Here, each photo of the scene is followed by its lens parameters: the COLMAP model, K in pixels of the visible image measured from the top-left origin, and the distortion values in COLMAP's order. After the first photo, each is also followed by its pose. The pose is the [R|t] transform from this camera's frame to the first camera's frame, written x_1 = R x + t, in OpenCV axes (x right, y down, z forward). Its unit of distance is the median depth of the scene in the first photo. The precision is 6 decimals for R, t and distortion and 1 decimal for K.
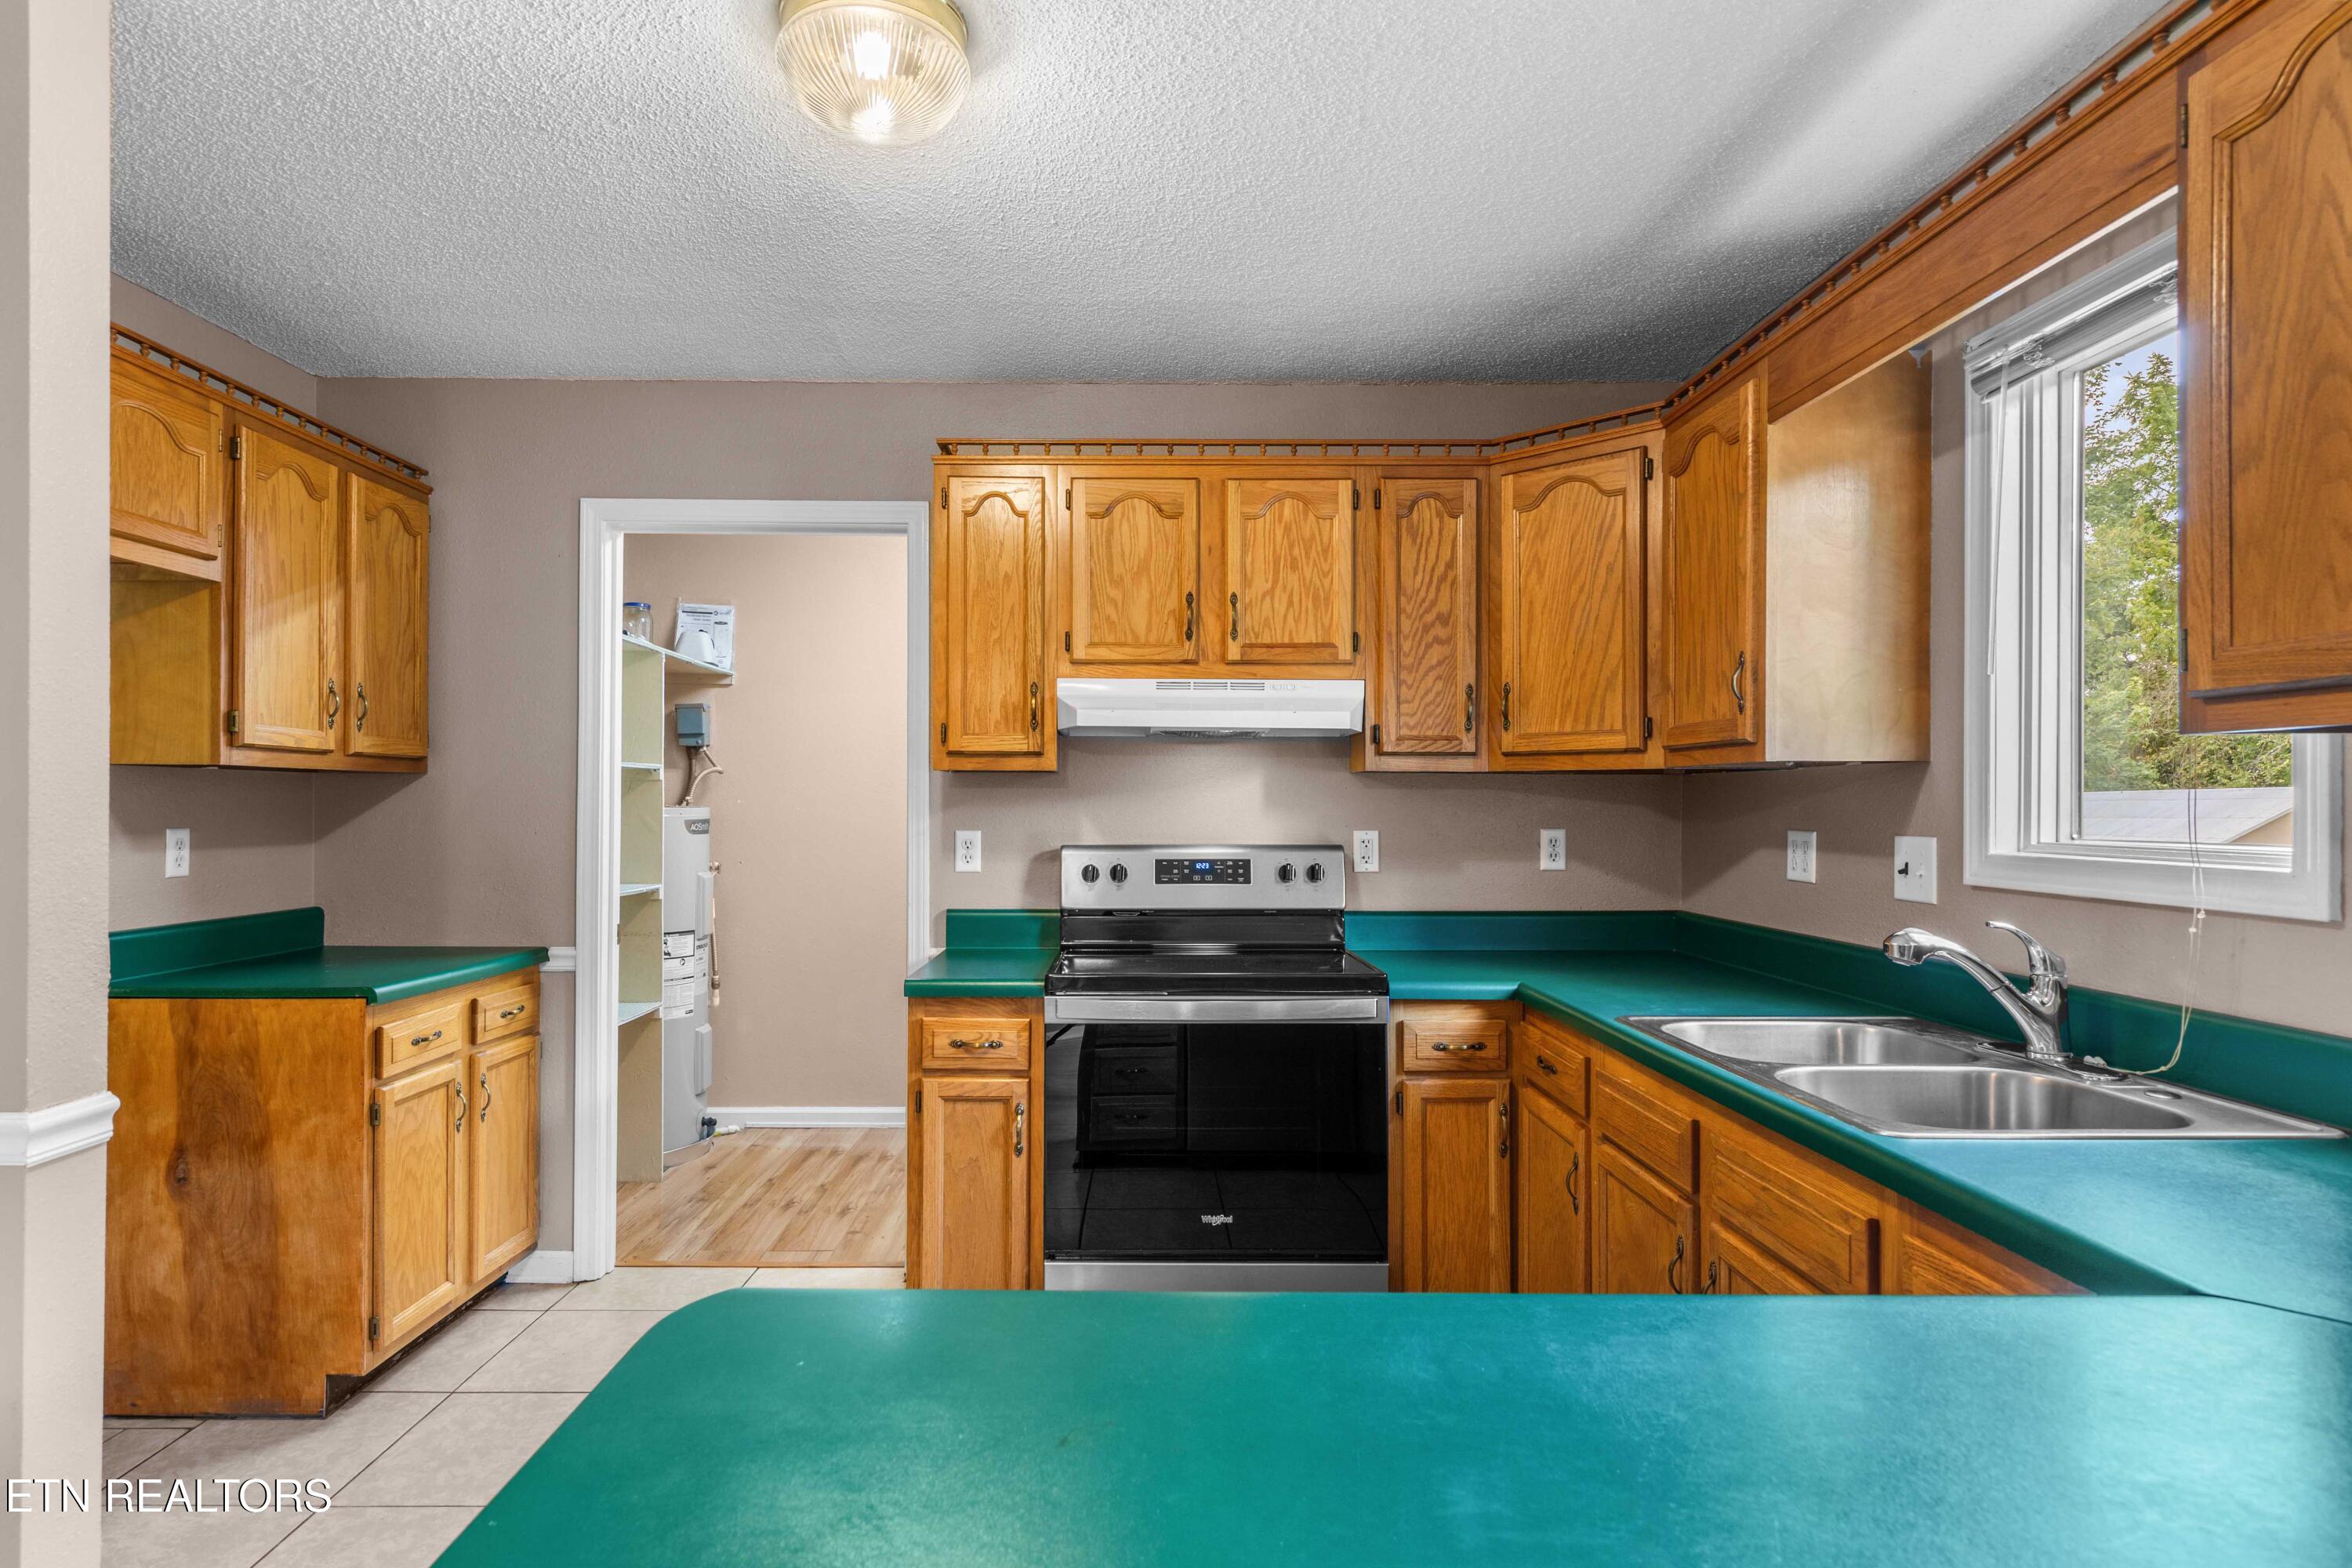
lens RADIAL K [[1251.9, 0, 1119.0], [0, 1251.9, 797.6], [0, 0, 1]] dist [-0.002437, -0.001696]
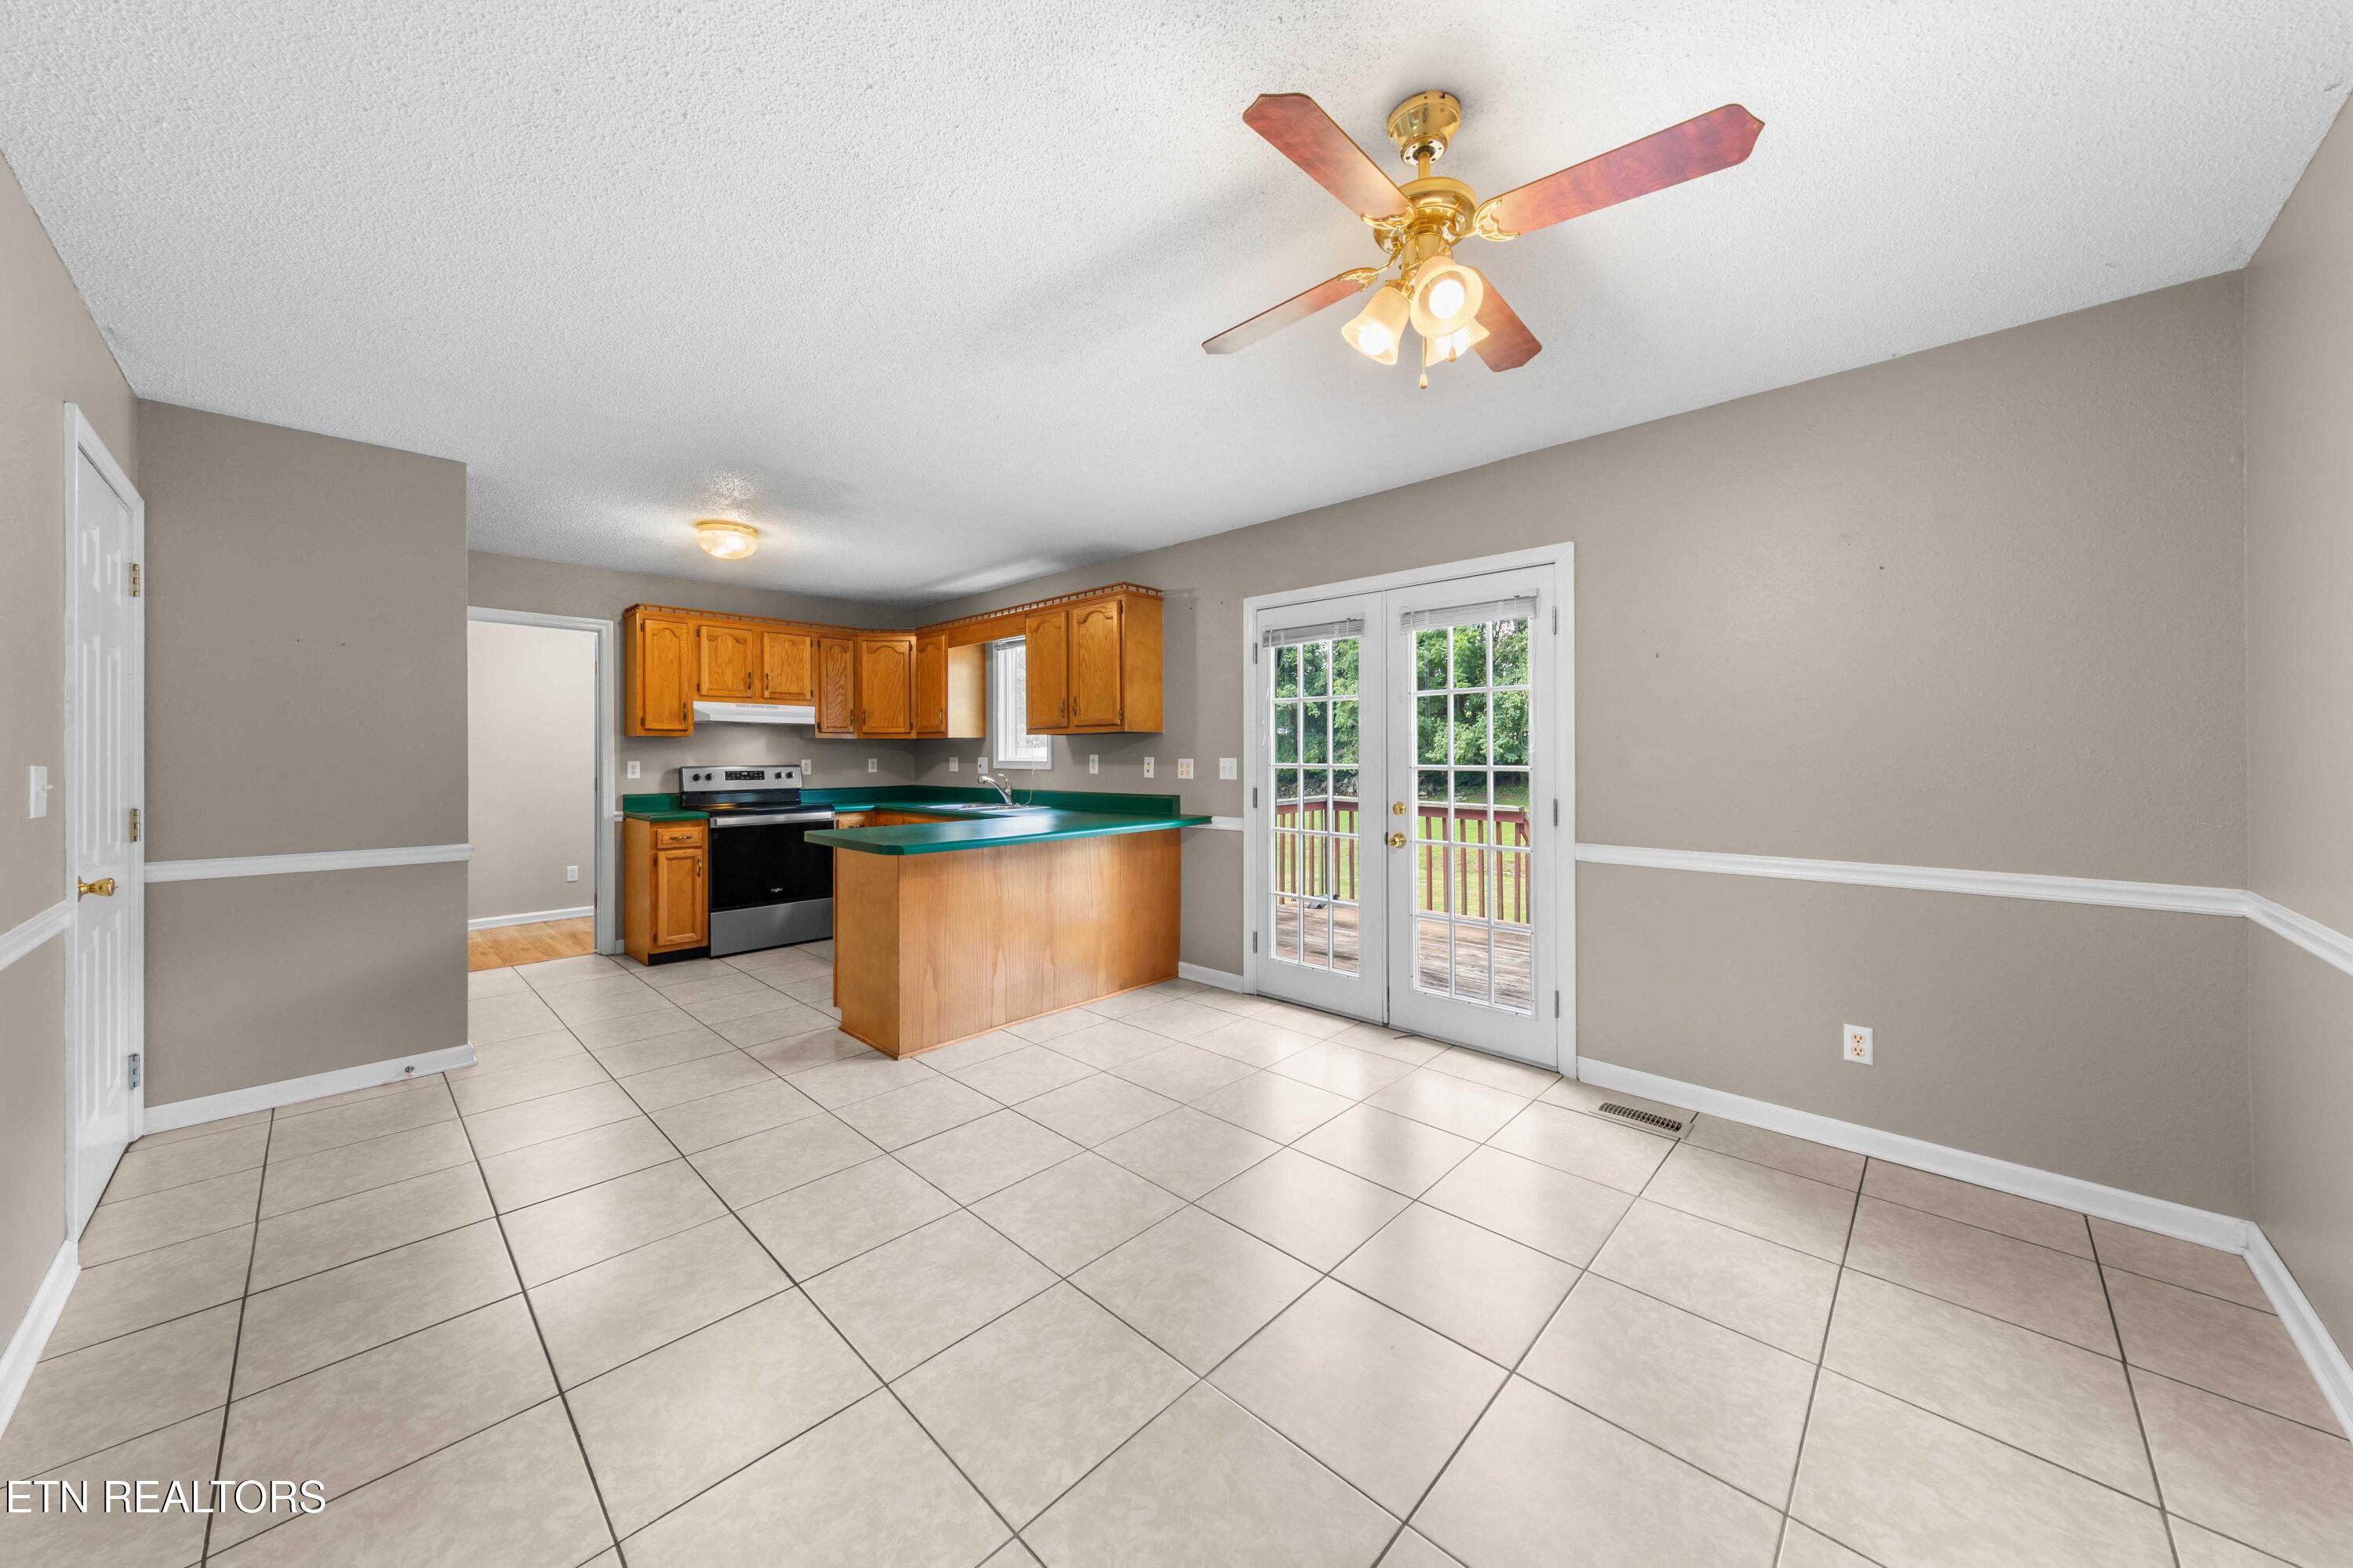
lens RADIAL K [[842.0, 0, 1199.4], [0, 842.0, 751.9], [0, 0, 1]] dist [0.002355, -0.000335]
pose [[0.676350, -0.001948, 0.736578, -0.632653], [0.002233, 0.999997, 0.000594, 0.011290], [-0.736577, 0.001243, 0.676352, -0.959562]]
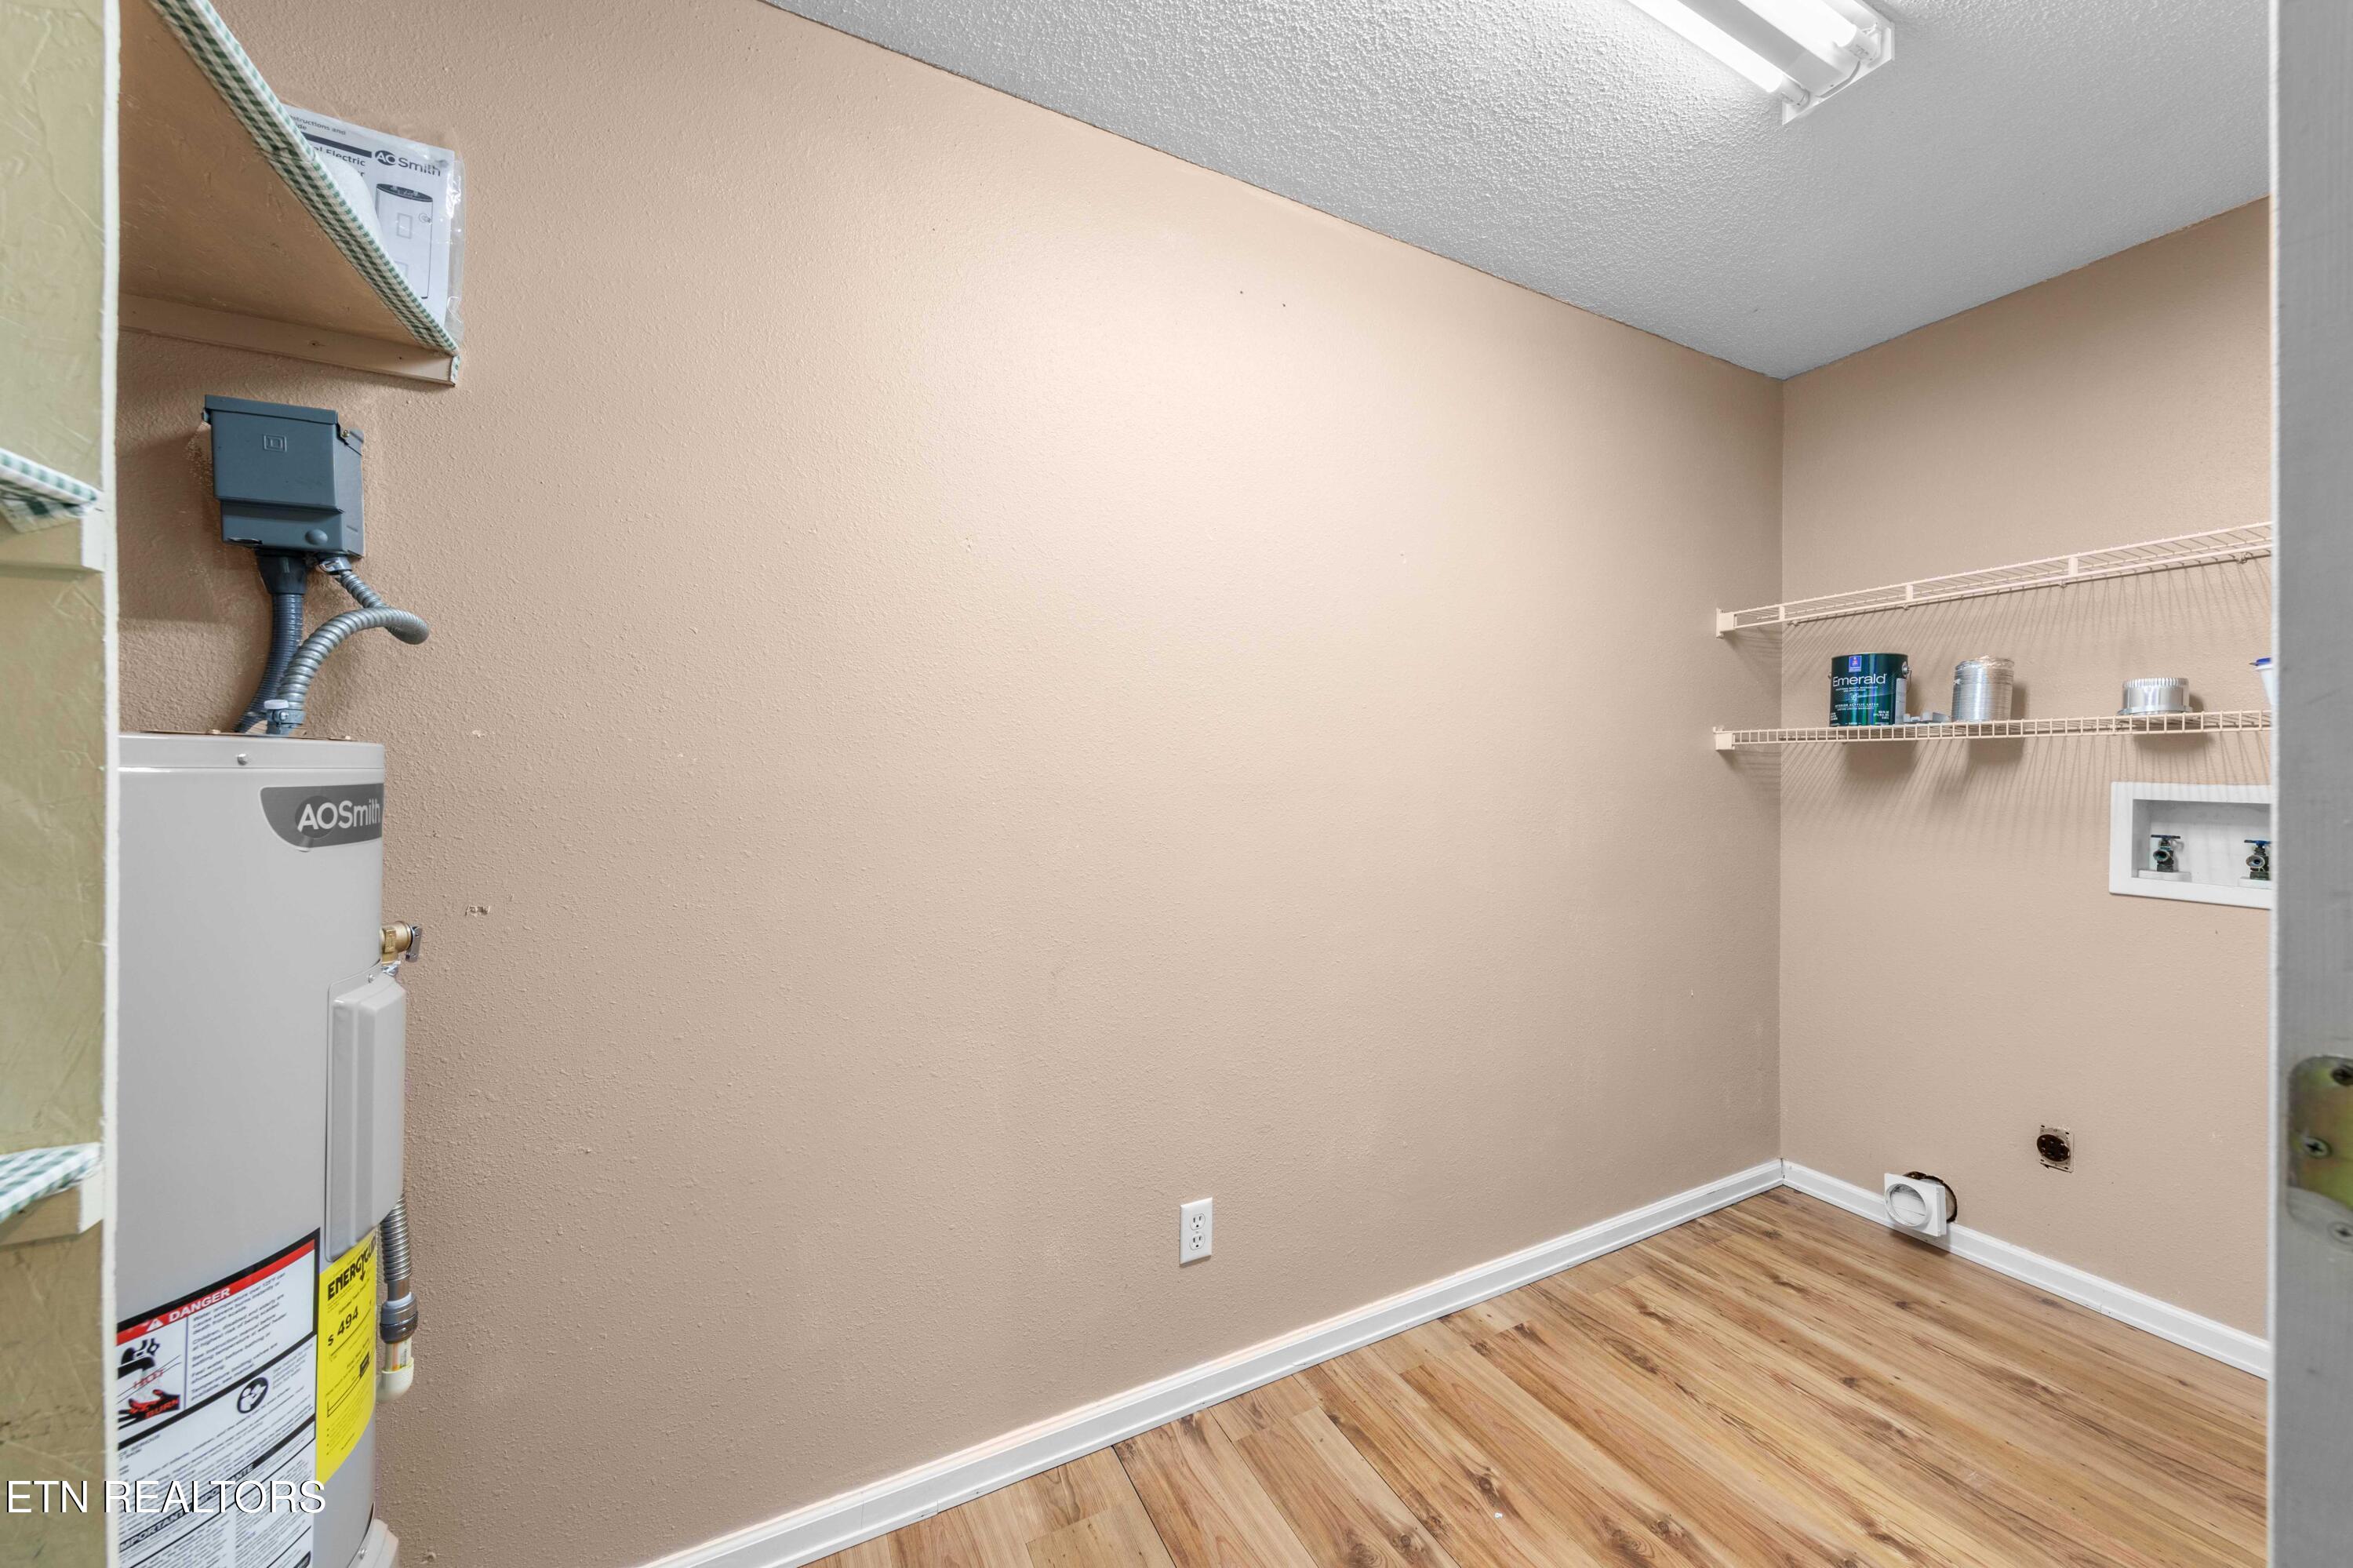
lens RADIAL K [[849.7, 0, 1179.6], [0, 849.7, 769.3], [0, 0, 1]] dist [-0.000568, -0.000037]
pose [[0.877372, 0.005555, 0.479778, -0.396697], [-0.013646, 0.999817, 0.013378, 0.013271], [-0.479616, -0.018284, 0.877288, 1.133267]]
